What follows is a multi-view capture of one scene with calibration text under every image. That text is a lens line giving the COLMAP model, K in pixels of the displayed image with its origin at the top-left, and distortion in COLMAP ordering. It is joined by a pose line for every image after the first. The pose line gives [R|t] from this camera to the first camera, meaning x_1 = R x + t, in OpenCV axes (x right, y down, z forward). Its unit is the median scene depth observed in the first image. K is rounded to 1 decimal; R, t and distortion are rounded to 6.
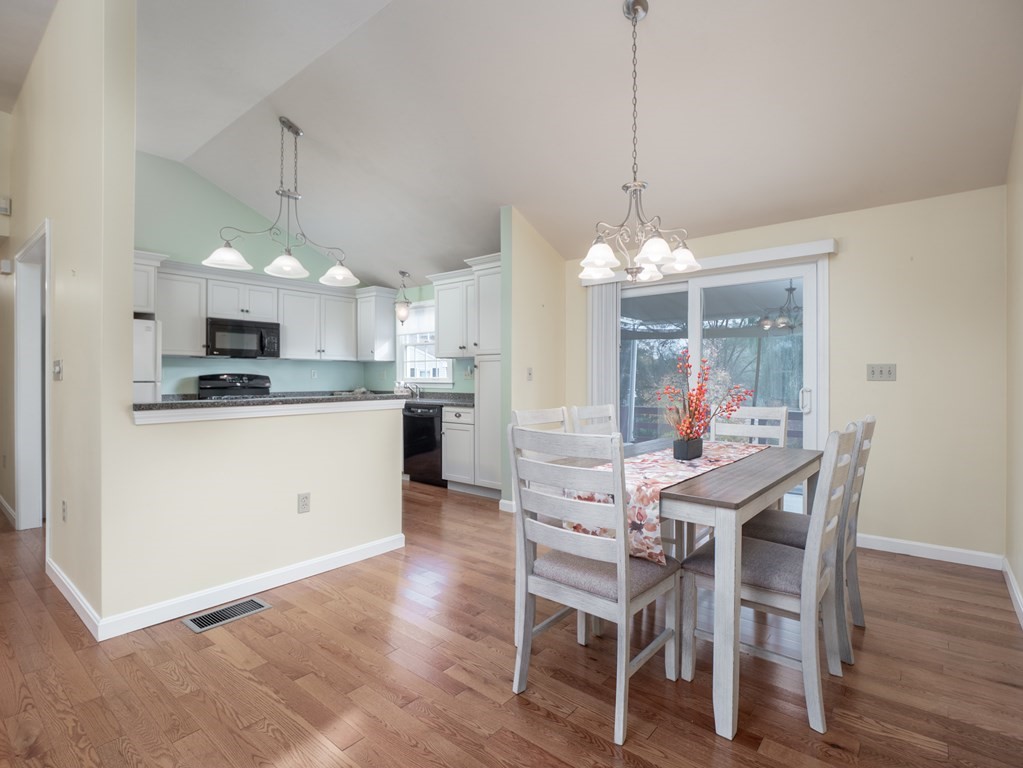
lens RADIAL K [[509.6, 0, 508.3], [0, 509.6, 378.2], [0, 0, 1]] dist [-0.004695, -0.017278]
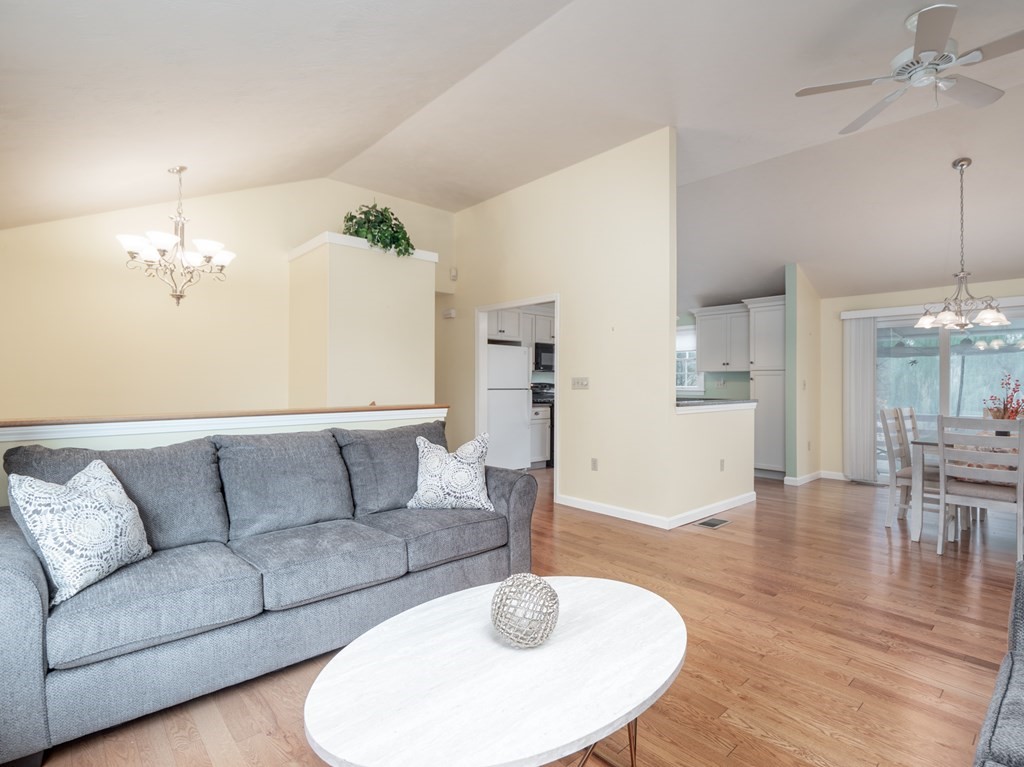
lens RADIAL K [[515.7, 0, 516.9], [0, 515.7, 379.8], [0, 0, 1]] dist [0.016551, -0.014311]
pose [[0.990144, 0.004946, -0.139967, -0.441115], [-0.005878, 0.999963, -0.006243, -0.008401], [0.139931, 0.007005, 0.990136, -0.399241]]
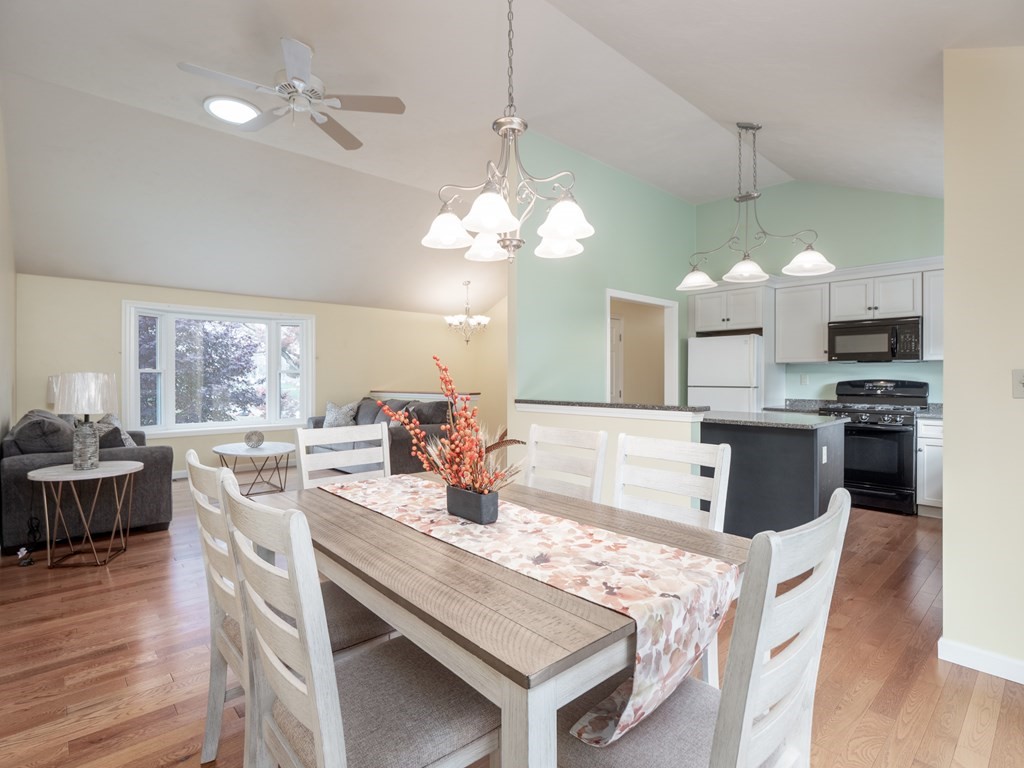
lens RADIAL K [[510.1, 0, 508.8], [0, 510.1, 378.2], [0, 0, 1]] dist [-0.004695, -0.017278]
pose [[-0.144380, 0.001105, -0.989522, 0.455555], [-0.002864, 0.999995, 0.001535, -0.011606], [0.989518, 0.003056, -0.144376, 0.523414]]
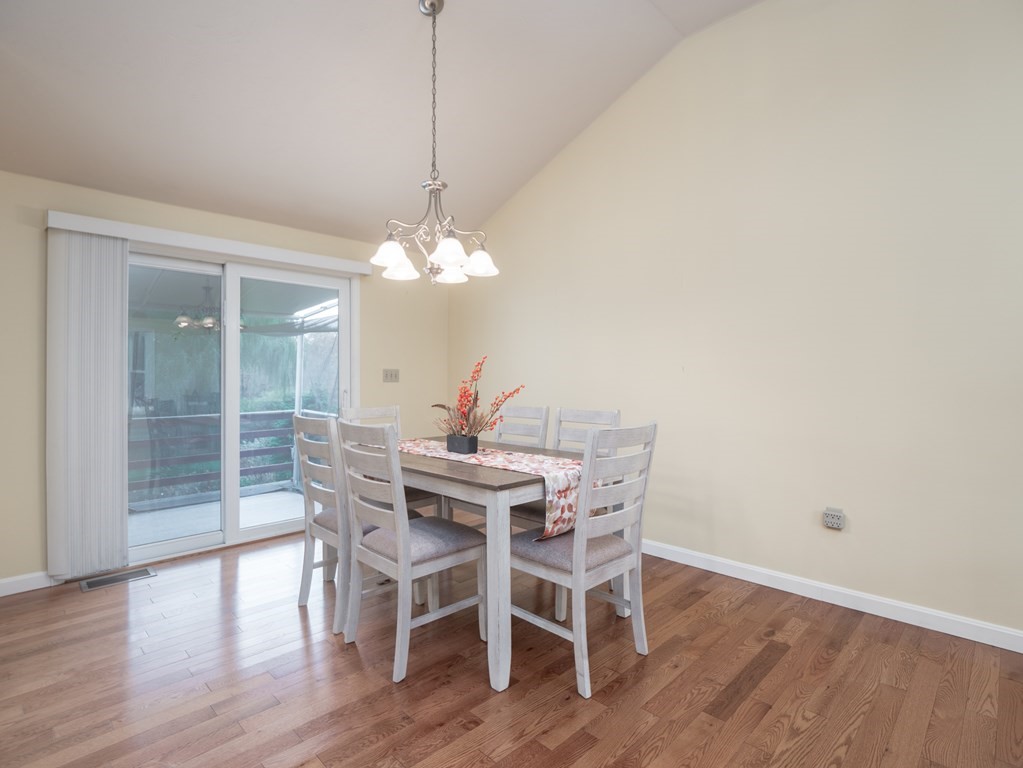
lens RADIAL K [[509.4, 0, 513.2], [0, 509.4, 365.4], [0, 0, 1]] dist [-0.004075, -0.013872]
pose [[0.098369, 0.022484, 0.994896, -0.333406], [0.006394, 0.999710, -0.023225, -0.002672], [-0.995129, 0.008646, 0.098197, 0.347540]]
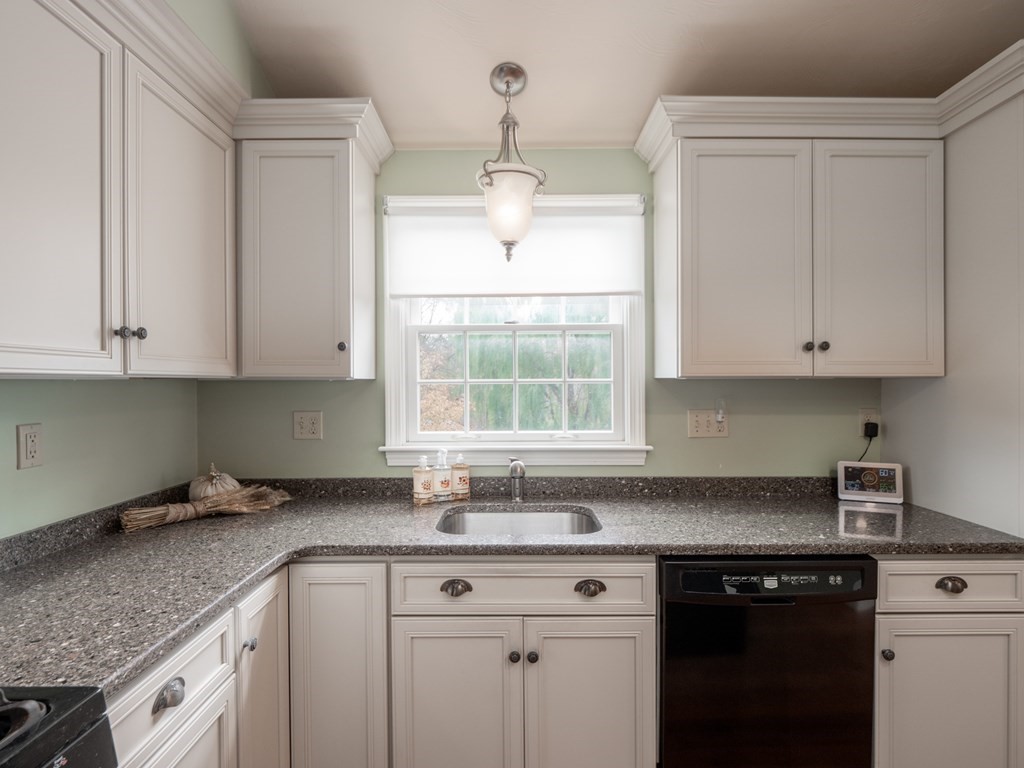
lens RADIAL K [[527.5, 0, 510.3], [0, 527.5, 382.2], [0, 0, 1]] dist [-0.004380, -0.001342]
pose [[0.768572, -0.002838, 0.639757, -0.449173], [0.004758, 0.999988, -0.001279, -0.038990], [-0.639745, 0.004027, 0.768576, 0.877755]]
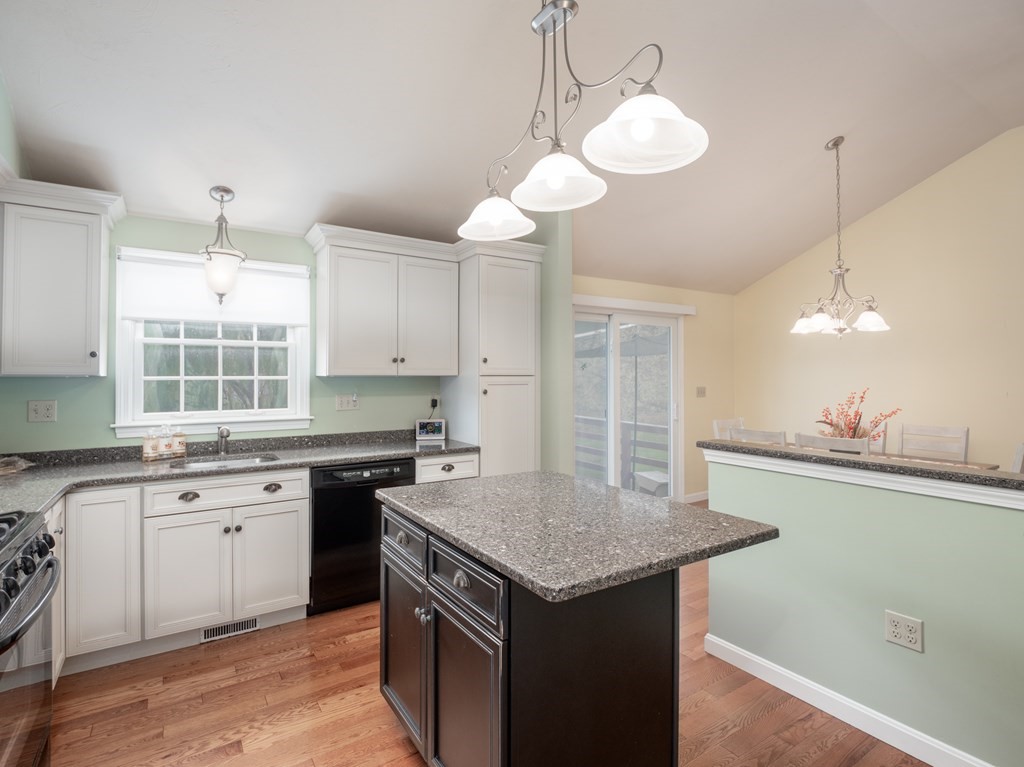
lens RADIAL K [[509.9, 0, 513.7], [0, 509.9, 364.8], [0, 0, 1]] dist [-0.004075, -0.013872]
pose [[0.285817, 0.021731, 0.958038, -0.655372], [0.005684, 0.999687, -0.024372, -0.038866], [-0.958267, 0.012411, 0.285604, 0.691580]]
